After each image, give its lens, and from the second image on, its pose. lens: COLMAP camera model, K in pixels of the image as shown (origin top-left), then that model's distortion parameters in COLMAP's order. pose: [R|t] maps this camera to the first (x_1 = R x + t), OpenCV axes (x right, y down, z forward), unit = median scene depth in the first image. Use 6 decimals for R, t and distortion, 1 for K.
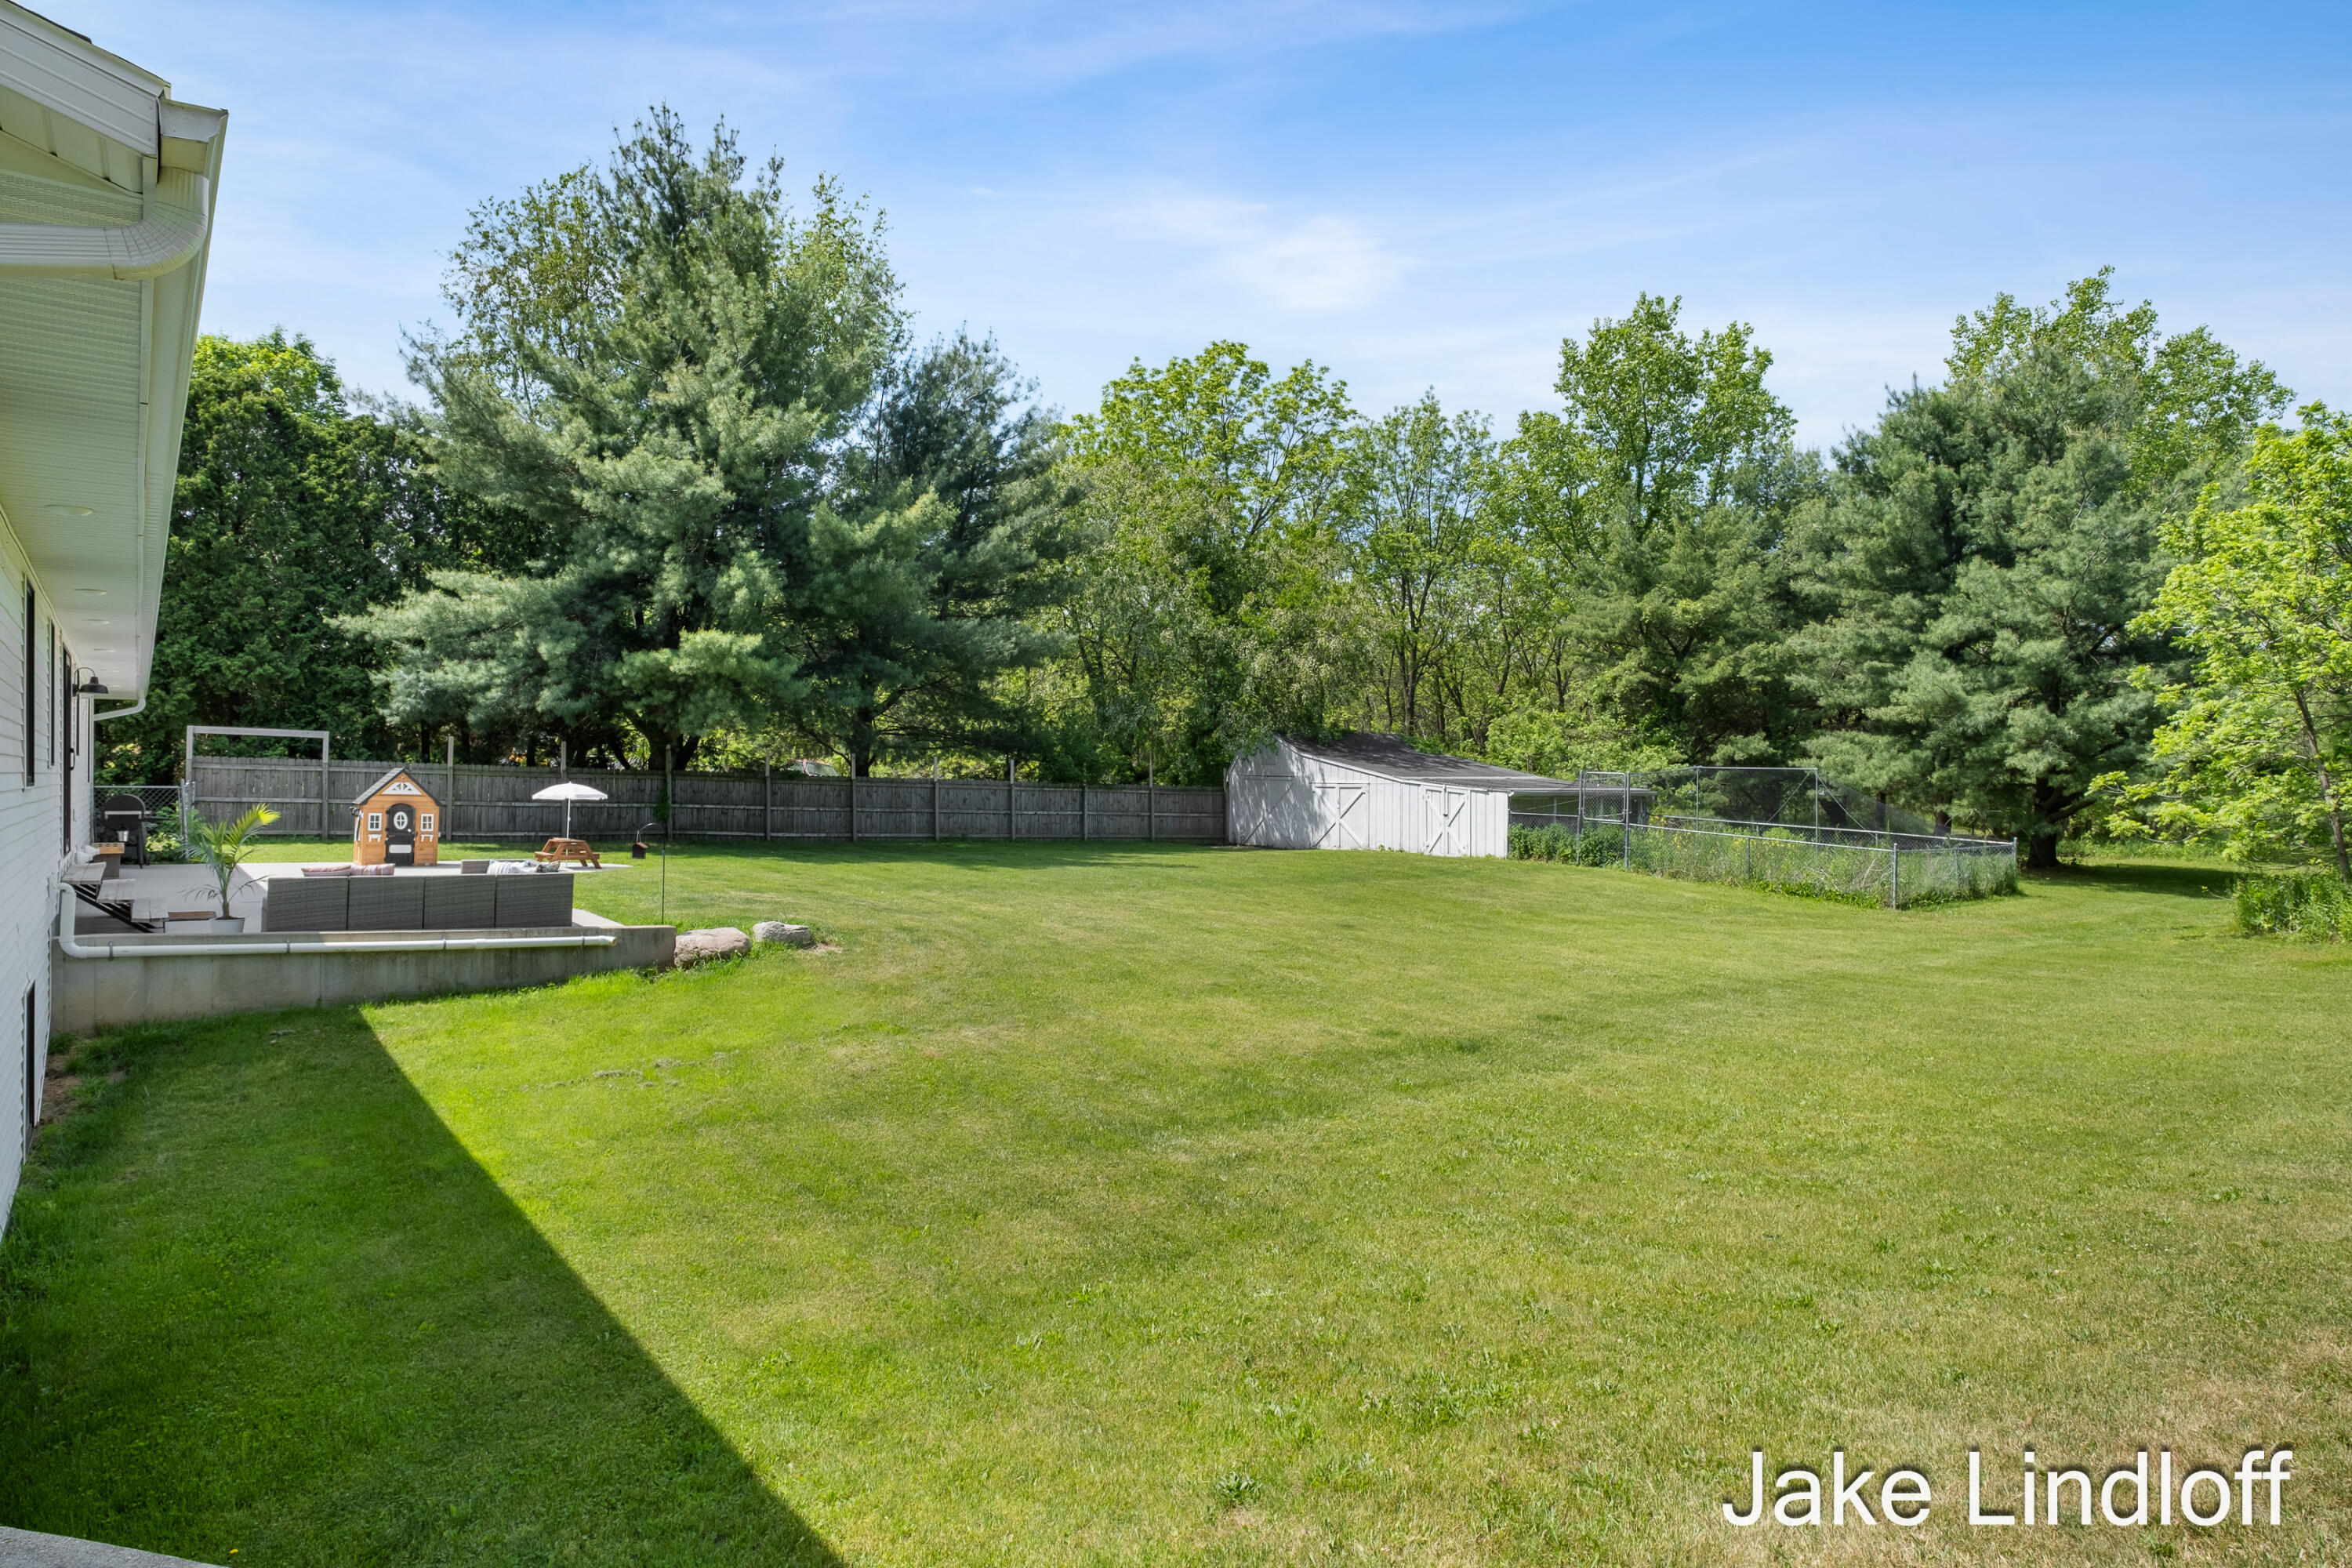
lens RADIAL K [[1336.6, 0, 1173.4], [0, 1336.6, 784.6], [0, 0, 1]] dist [0.000719, -0.000261]
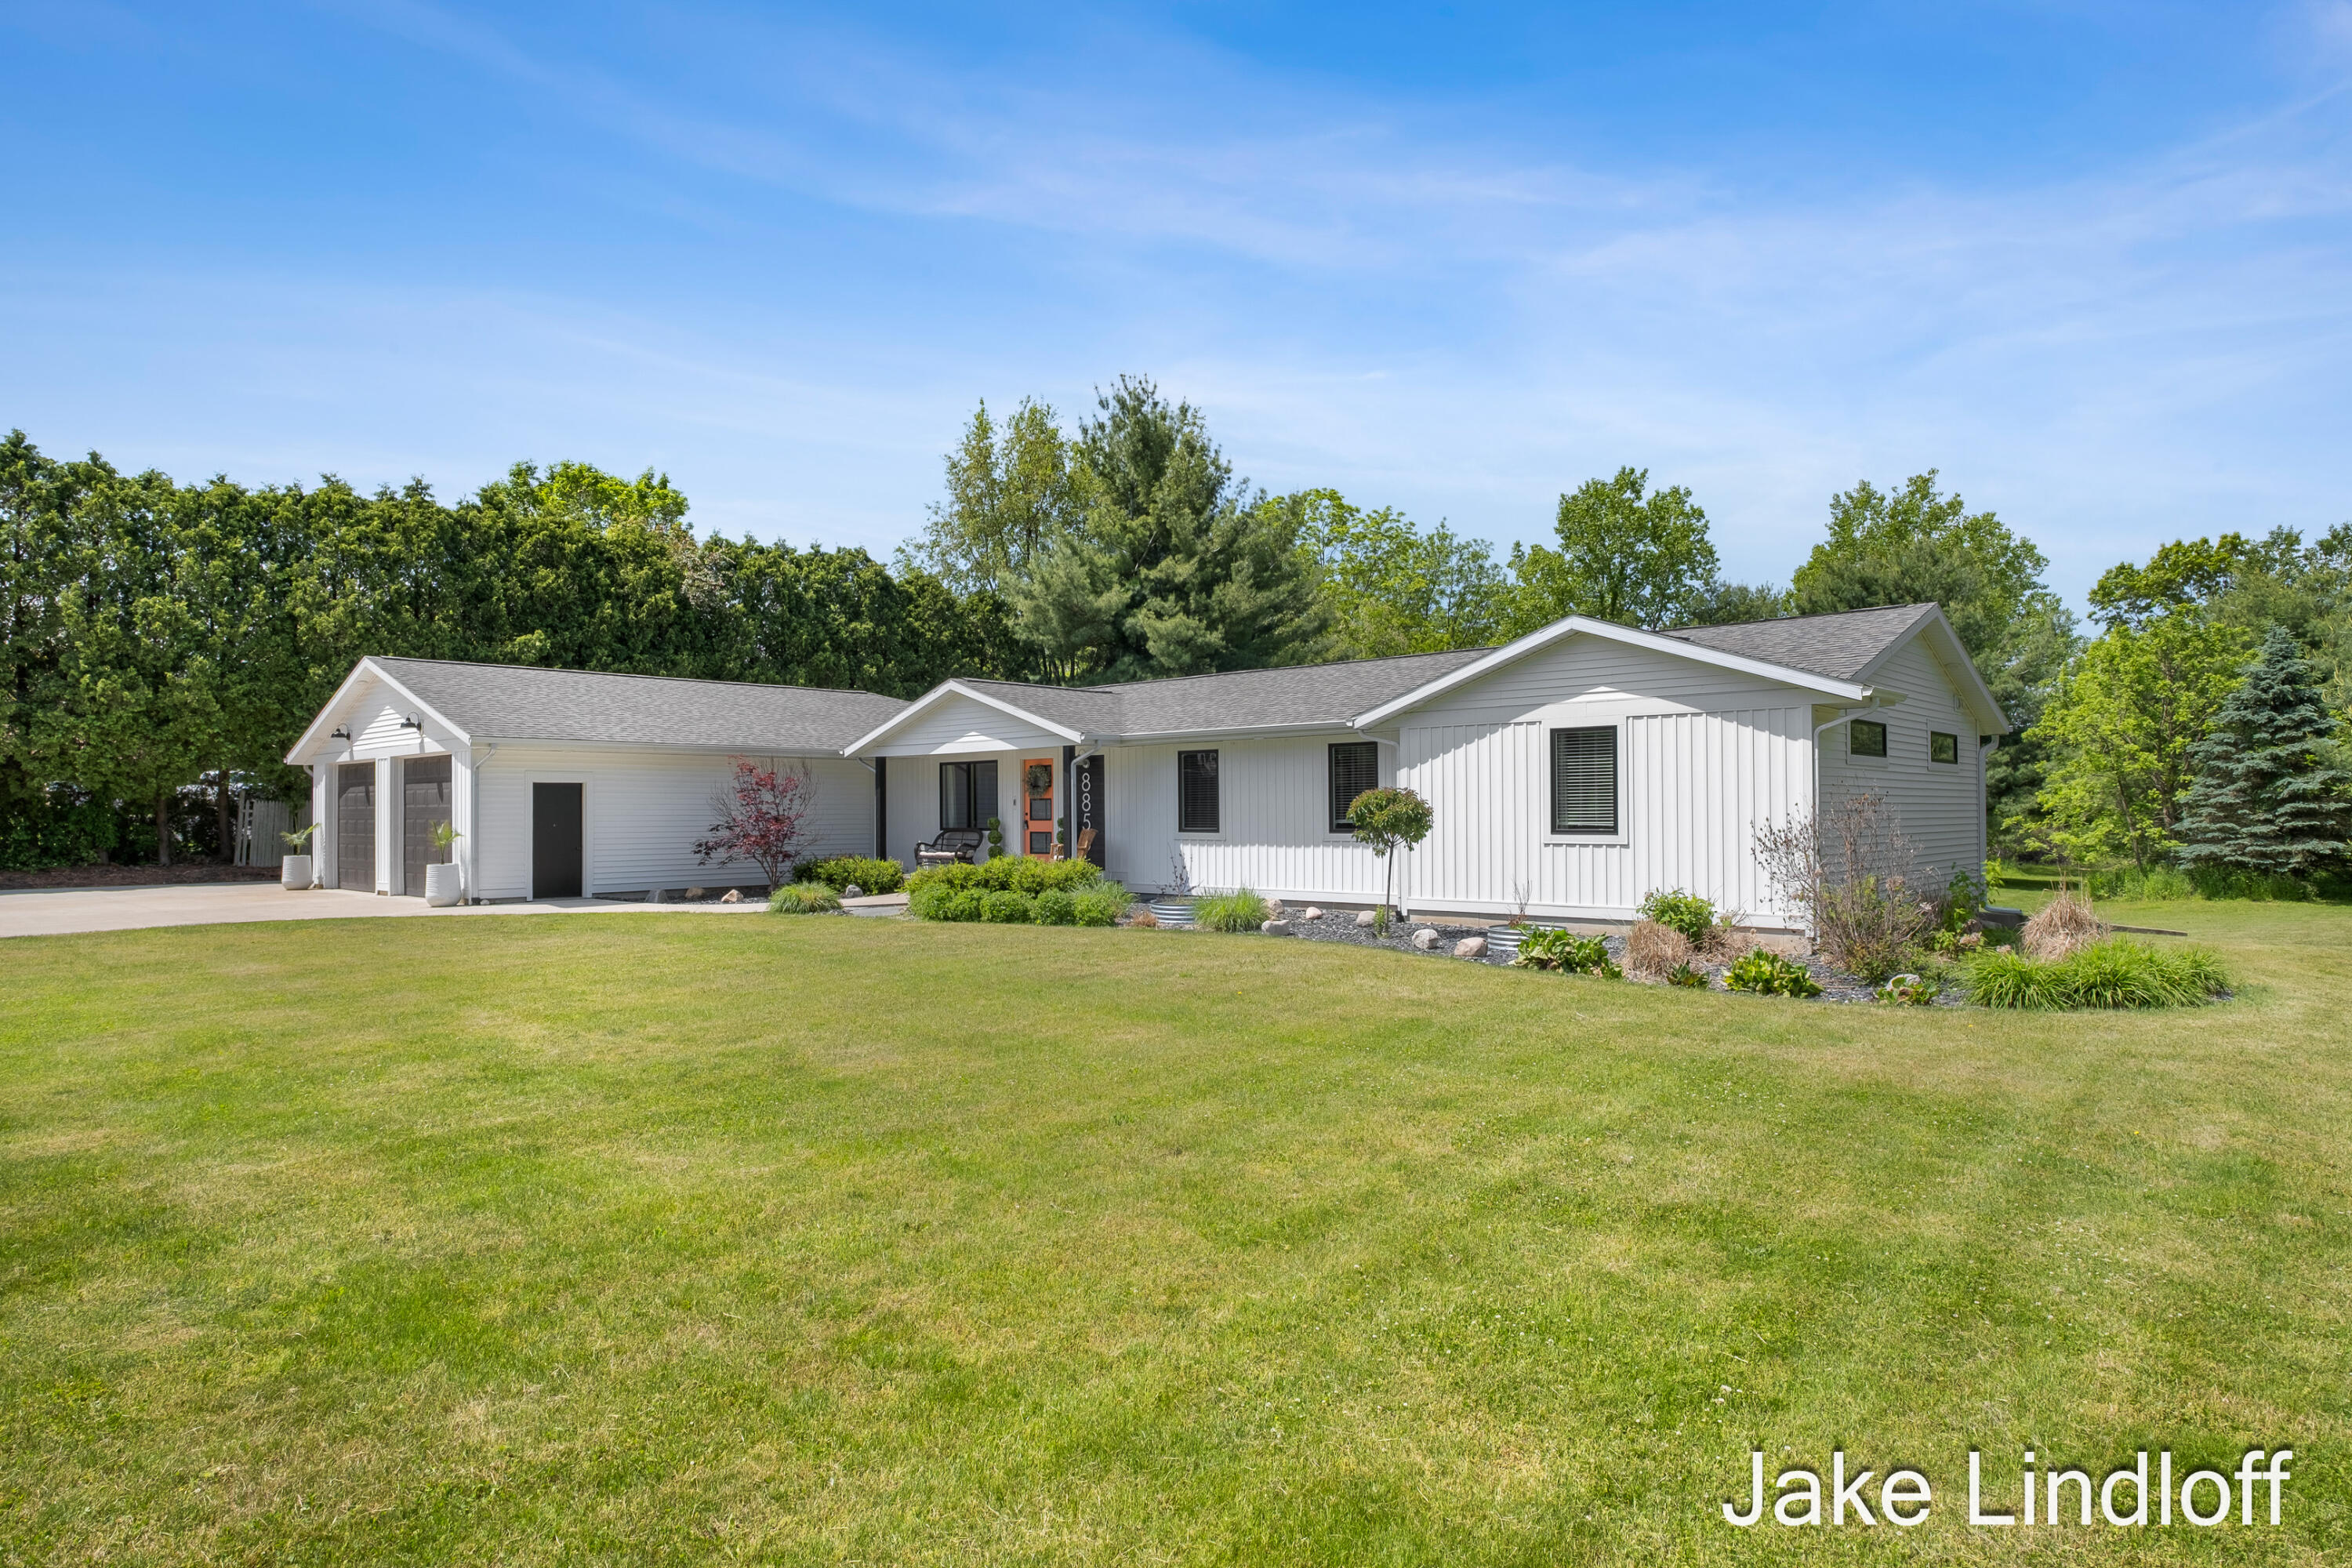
lens RADIAL K [[1336.6, 0, 1189.9], [0, 1336.6, 826.2], [0, 0, 1]] dist [0.000719, -0.000261]
pose [[0.984902, -0.005545, 0.173027, -1.794811], [0.005934, 0.999981, -0.001734, -0.000815], [-0.173014, 0.002735, 0.984916, -1.488387]]
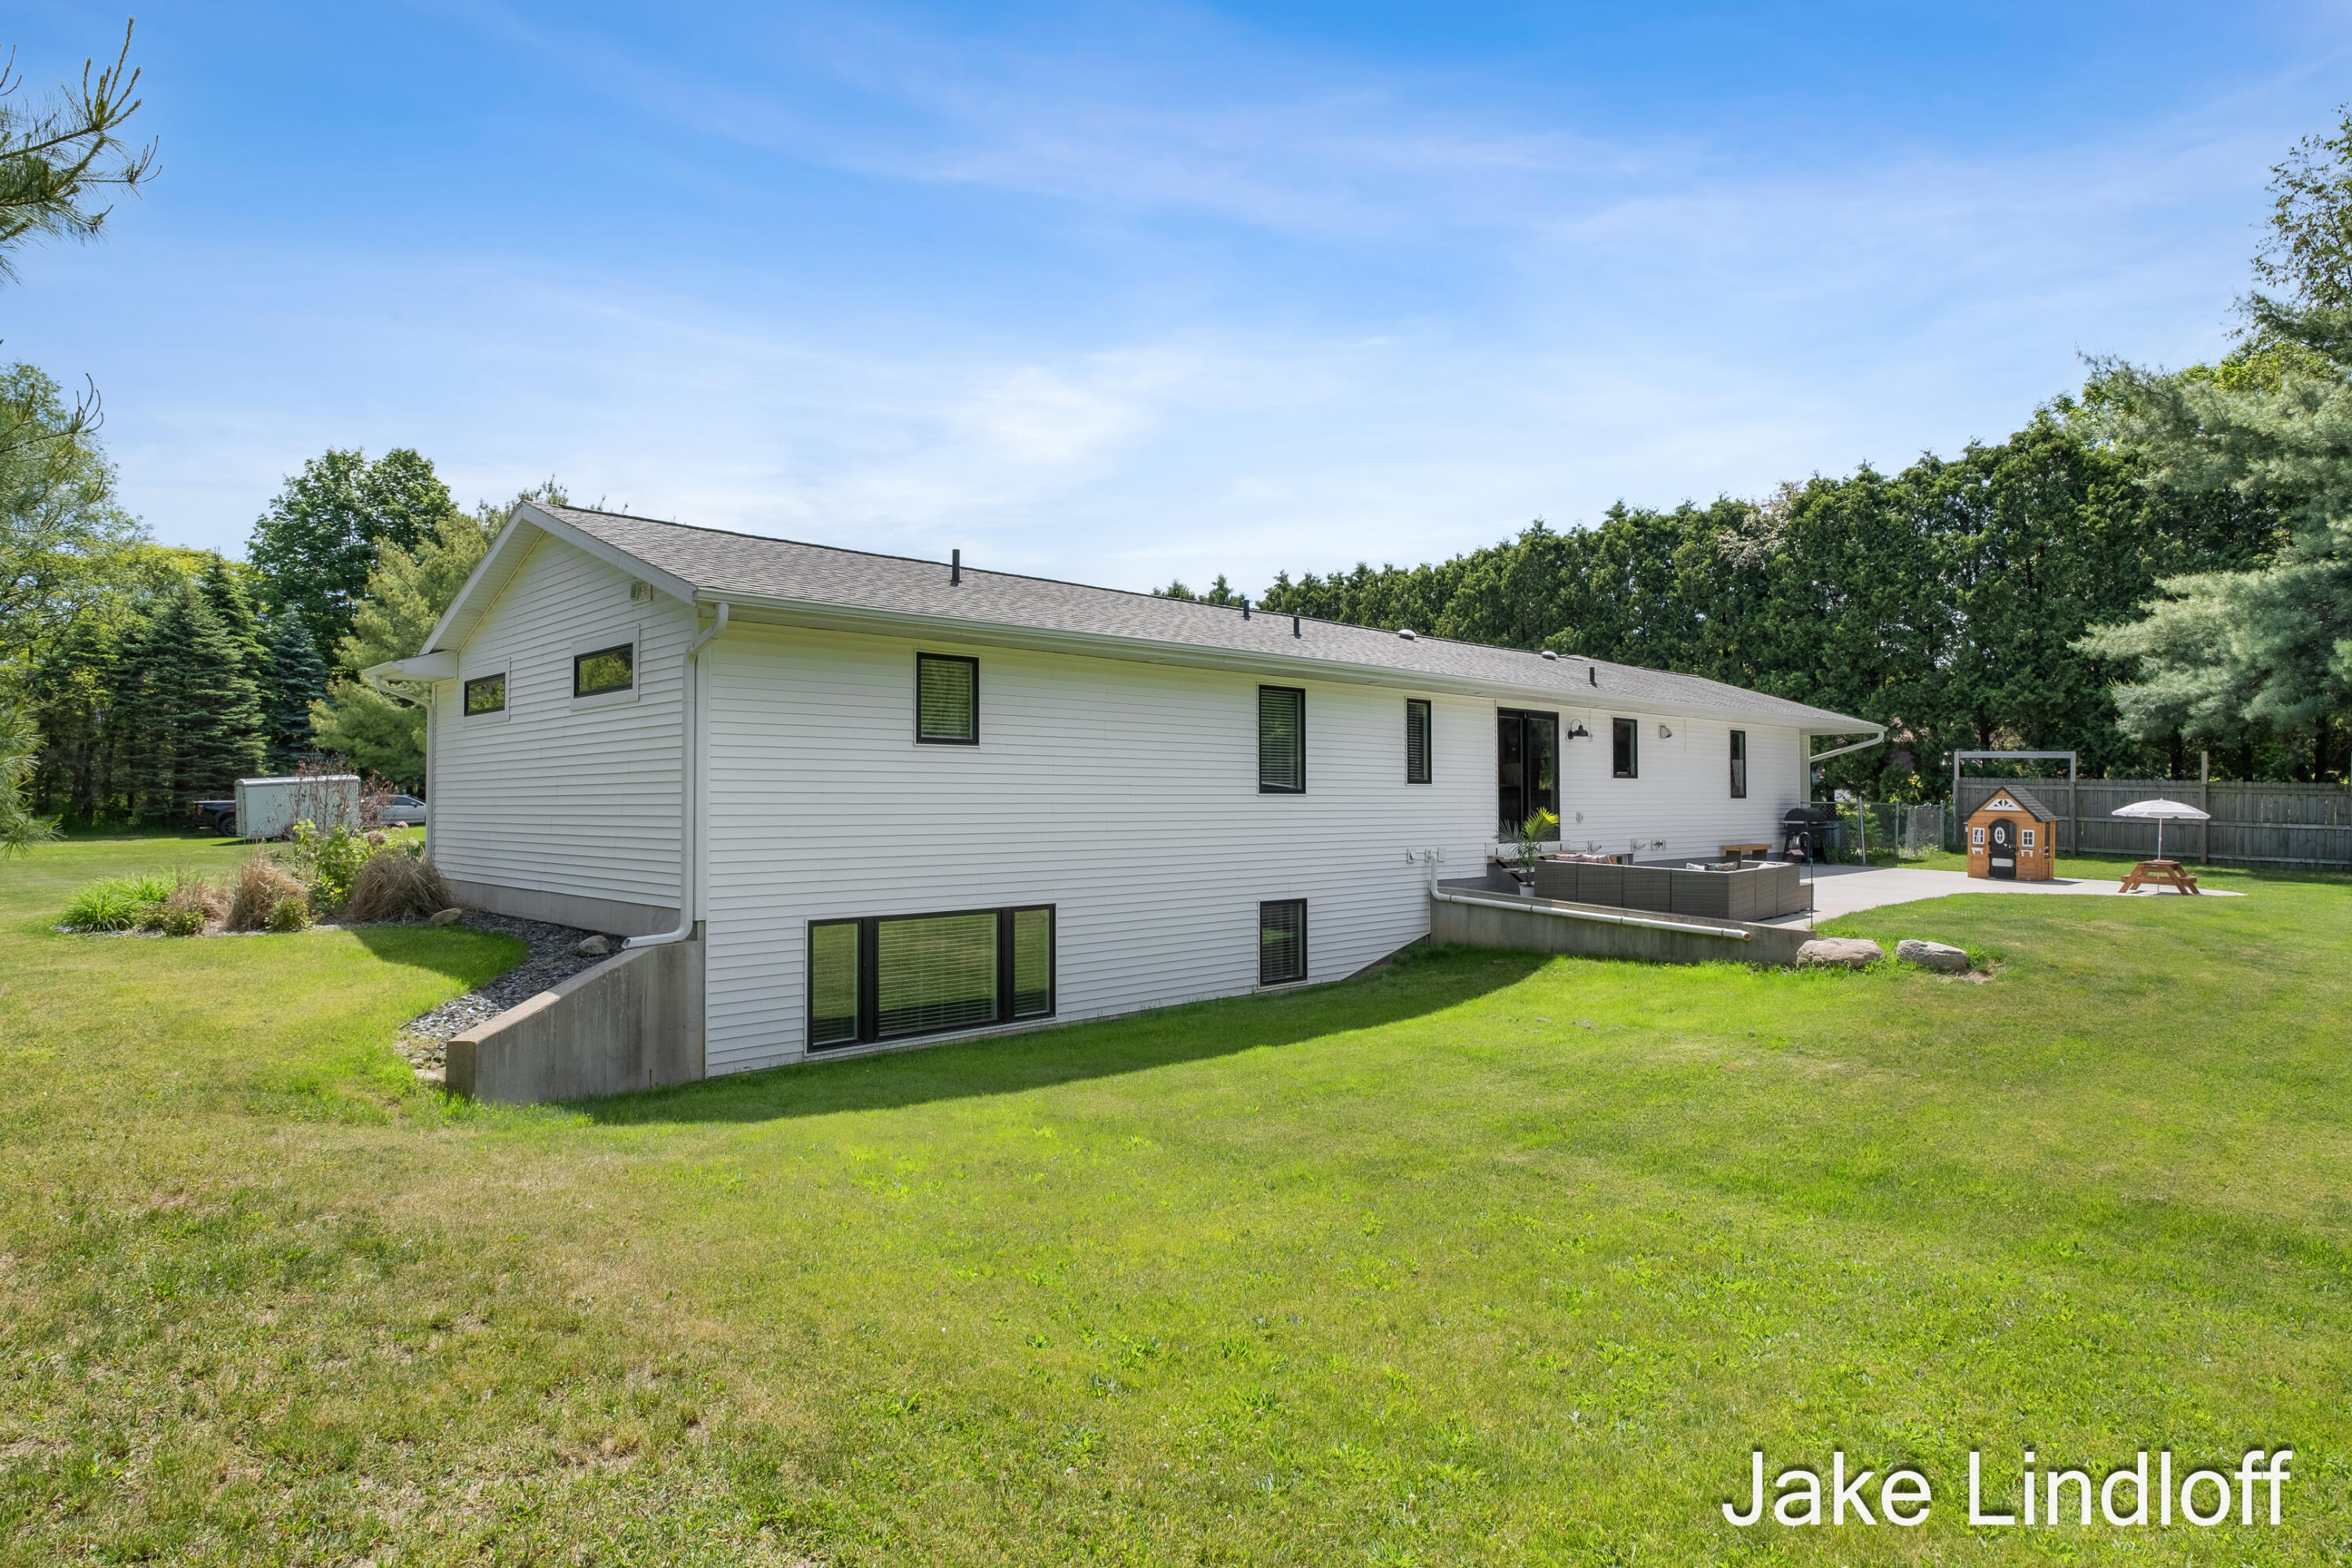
lens RADIAL K [[1336.6, 0, 1187.0], [0, 1336.6, 781.1], [0, 0, 1]] dist [0.000719, -0.000261]
pose [[0.106746, -0.018296, -0.994118, 0.321455], [-0.003383, 0.999818, -0.018764, 0.004871], [0.994281, 0.005366, 0.106665, 0.200826]]
